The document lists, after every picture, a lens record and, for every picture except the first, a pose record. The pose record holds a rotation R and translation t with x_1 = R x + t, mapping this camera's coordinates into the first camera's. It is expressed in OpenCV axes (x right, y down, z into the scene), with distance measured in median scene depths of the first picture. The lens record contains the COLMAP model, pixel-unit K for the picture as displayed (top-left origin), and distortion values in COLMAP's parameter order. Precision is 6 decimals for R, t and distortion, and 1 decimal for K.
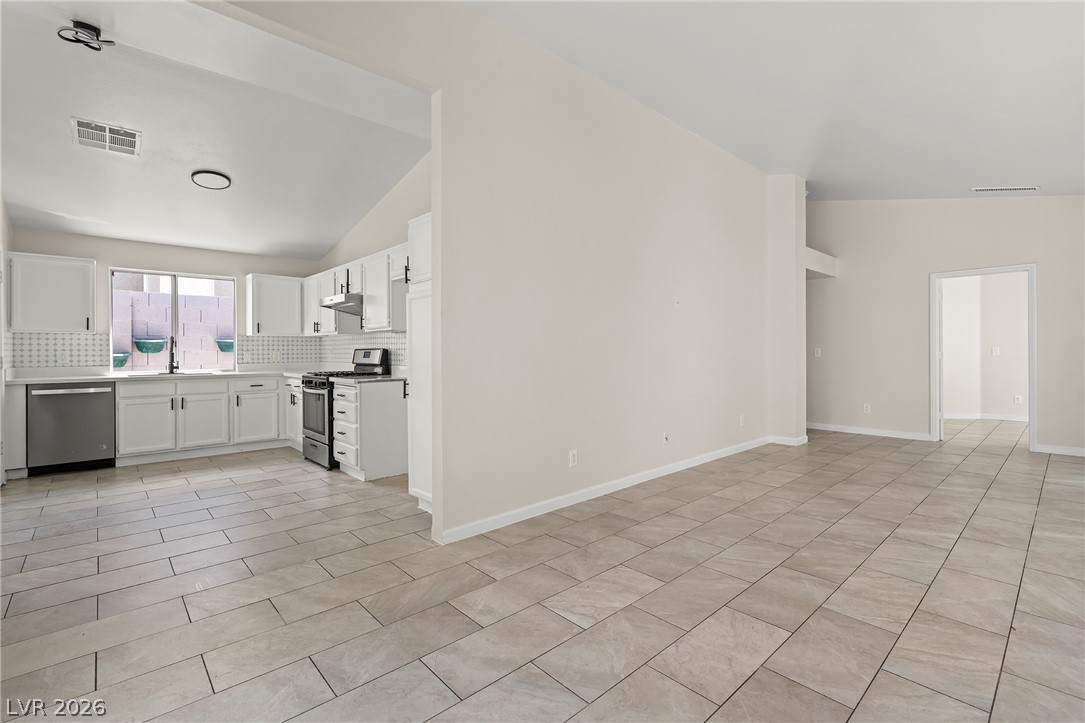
lens RADIAL K [[492.7, 0, 551.6], [0, 492.7, 352.9], [0, 0, 1]] dist [-0.007140, 0.002608]
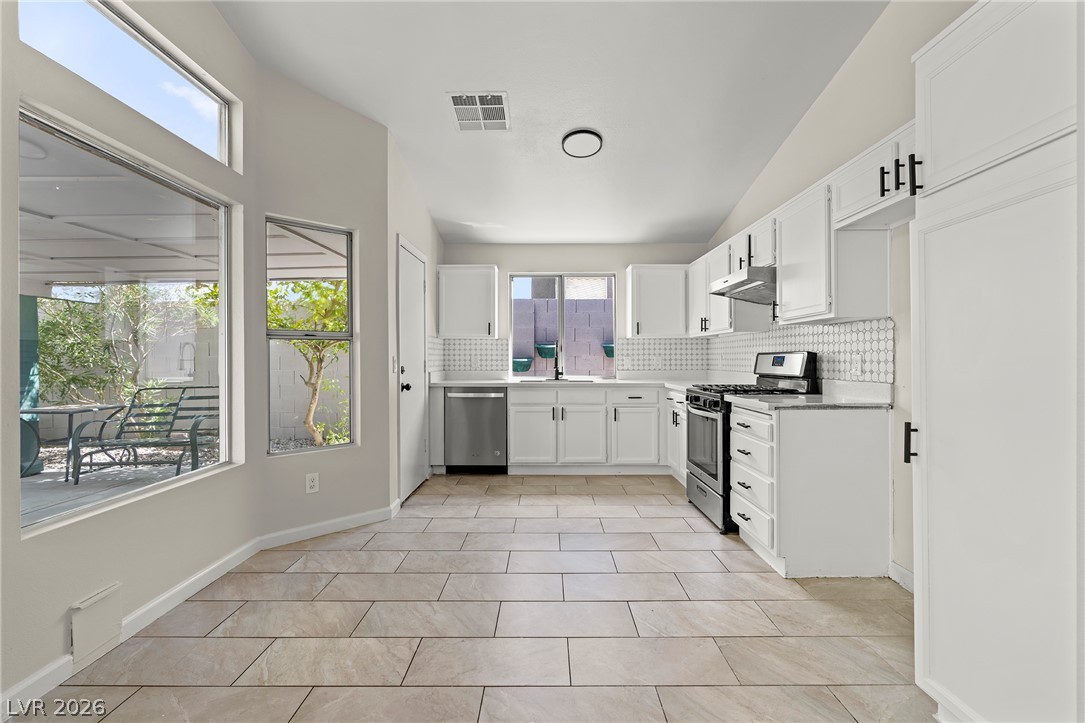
lens RADIAL K [[492.7, 0, 542.9], [0, 492.7, 355.9], [0, 0, 1]] dist [-0.007140, 0.002608]
pose [[0.729360, -0.000718, -0.684129, -0.171865], [-0.004584, 0.999972, -0.005937, 0.002214], [0.684114, 0.007466, 0.729337, 0.339451]]
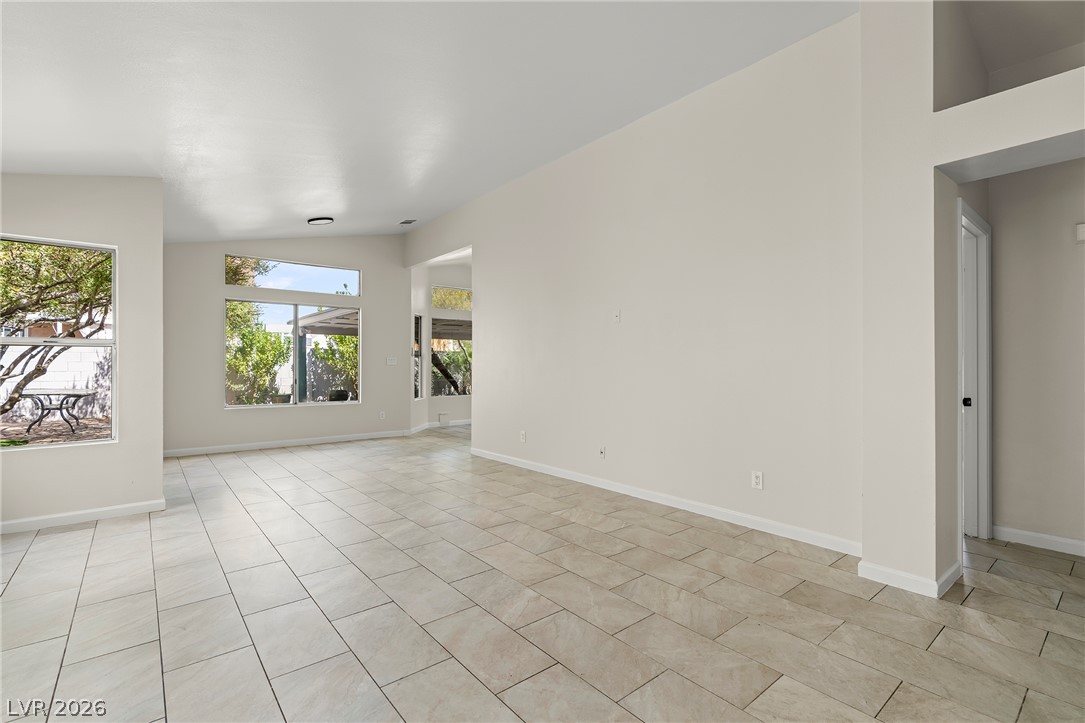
lens RADIAL K [[492.7, 0, 548.8], [0, 492.7, 362.7], [0, 0, 1]] dist [-0.007140, 0.002608]
pose [[-0.048087, 0.004097, -0.998835, 1.172017], [-0.009504, 0.999944, 0.004560, -0.016553], [0.998798, 0.009712, -0.048046, 0.869699]]
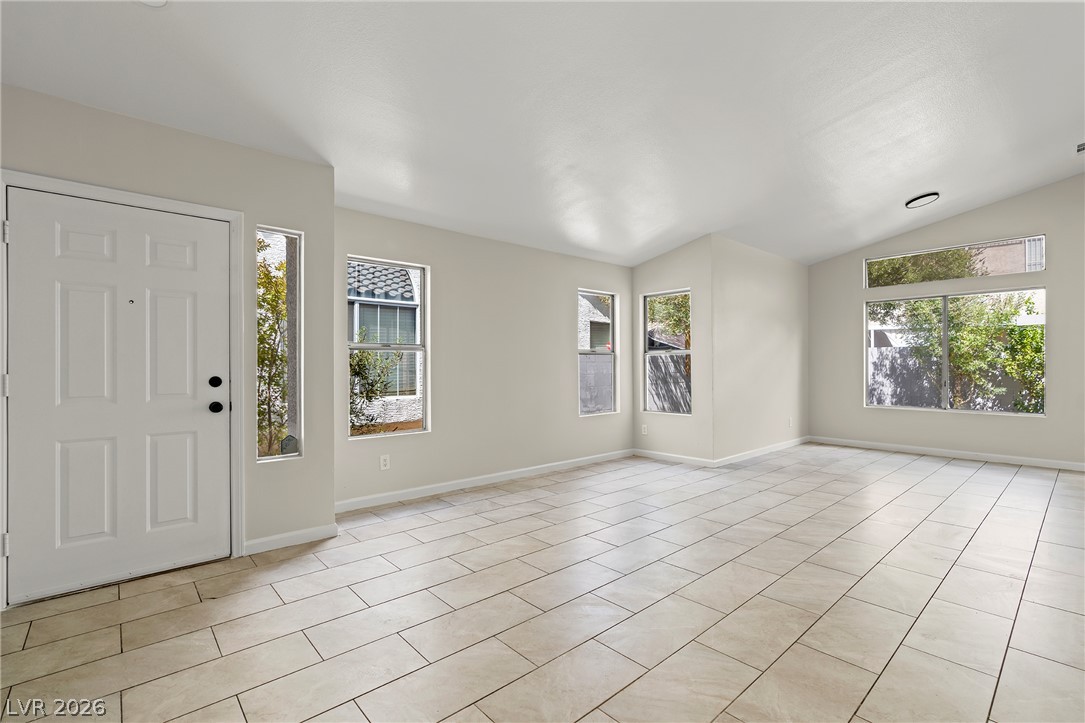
lens RADIAL K [[492.7, 0, 550.3], [0, 492.7, 368.6], [0, 0, 1]] dist [-0.007140, 0.002608]
pose [[-0.999928, 0.008310, 0.008604, 0.766715], [0.008431, 0.999865, 0.014097, -0.013876], [-0.008486, 0.014169, -0.999864, 1.330587]]
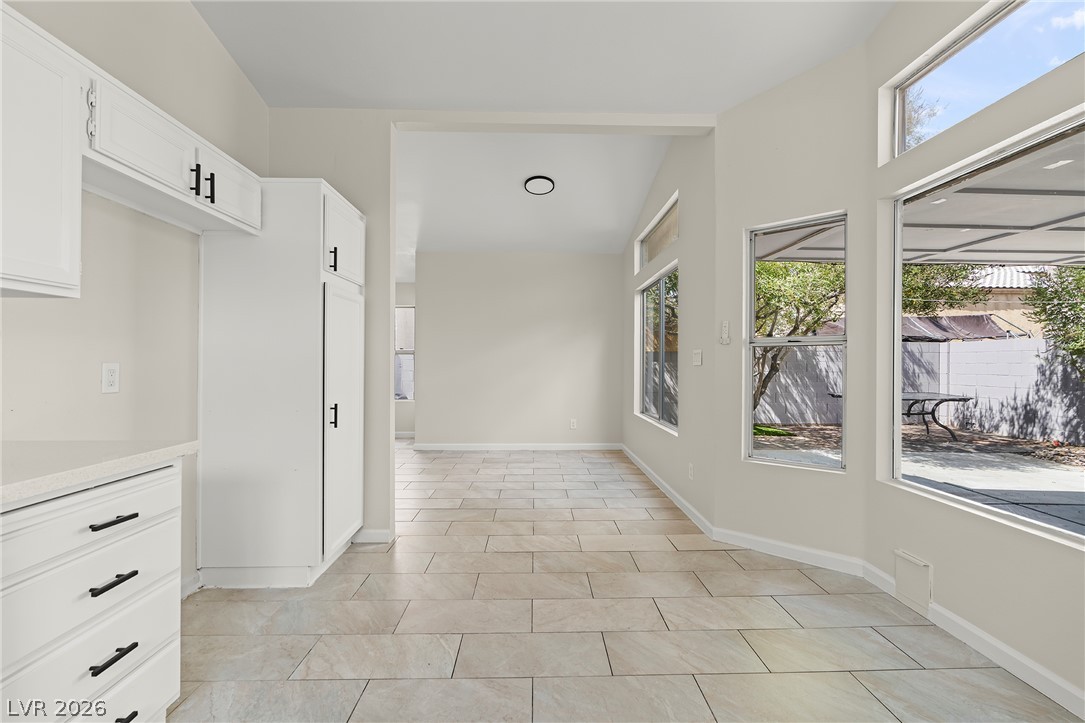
lens RADIAL K [[492.7, 0, 544.2], [0, 492.7, 363.7], [0, 0, 1]] dist [-0.007140, 0.002608]
pose [[-0.749989, 0.001408, 0.661449, -0.737246], [0.002610, 0.999996, 0.000831, -0.001136], [-0.661445, 0.002350, -0.749990, 0.977262]]
